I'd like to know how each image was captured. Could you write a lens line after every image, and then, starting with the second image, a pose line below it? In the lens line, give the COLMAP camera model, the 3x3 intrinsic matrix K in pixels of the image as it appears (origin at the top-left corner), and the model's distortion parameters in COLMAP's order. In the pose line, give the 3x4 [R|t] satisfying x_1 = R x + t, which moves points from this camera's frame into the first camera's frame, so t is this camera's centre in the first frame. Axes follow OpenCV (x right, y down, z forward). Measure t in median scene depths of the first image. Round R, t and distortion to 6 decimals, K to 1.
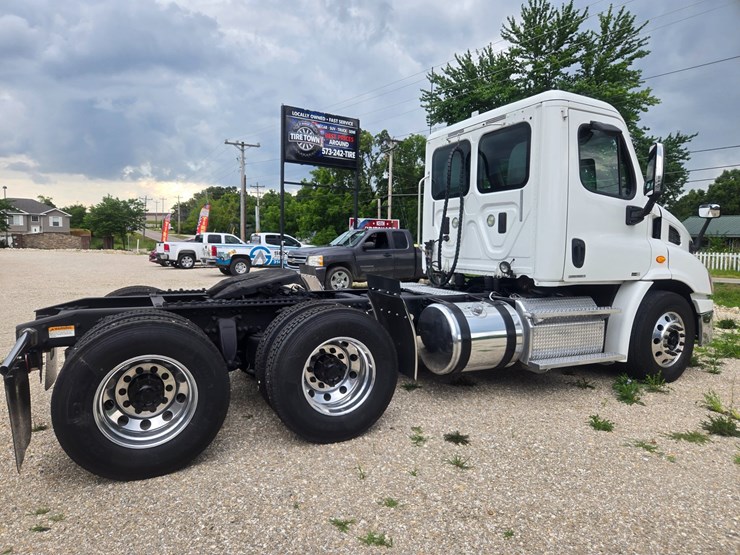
lens RADIAL K [[499.2, 0, 363.8], [0, 499.2, 282.6], [0, 0, 1]] dist [0.075981, -0.057884]
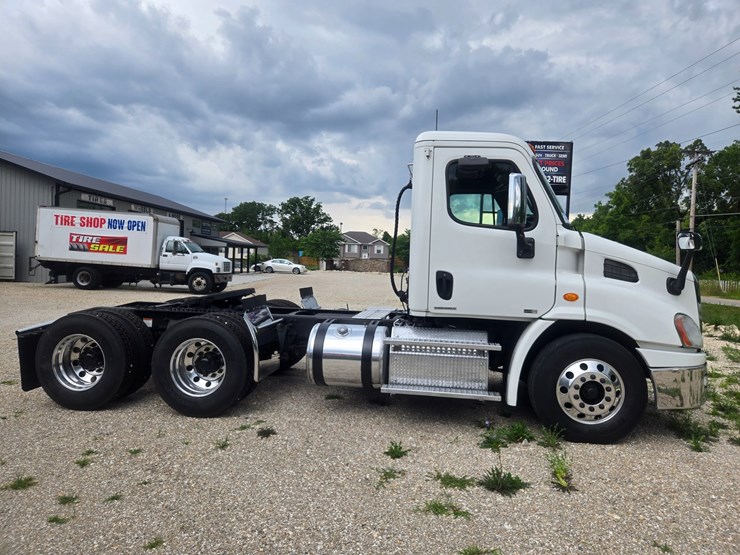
lens RADIAL K [[502.2, 0, 373.3], [0, 502.2, 268.5], [0, 0, 1]] dist [0.074903, -0.059752]
pose [[0.827534, 0.019508, -0.561077, 0.300406], [-0.064447, 0.996090, -0.060419, -0.007339], [0.557704, 0.086159, 0.825556, 0.028915]]
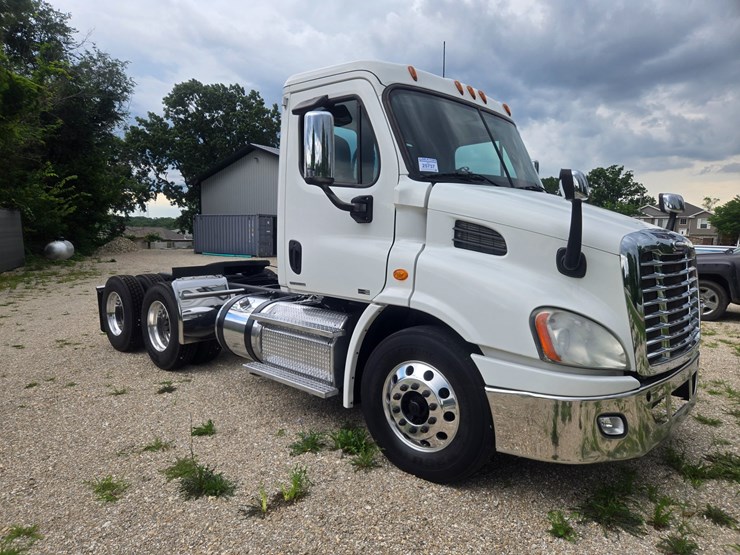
lens RADIAL K [[494.8, 0, 356.2], [0, 494.8, 287.2], [0, 0, 1]] dist [0.071510, -0.051701]
pose [[0.339130, 0.093660, -0.936065, 0.436271], [-0.089882, 0.993705, 0.066864, -0.025178], [0.936436, 0.061460, 0.345414, 0.277378]]
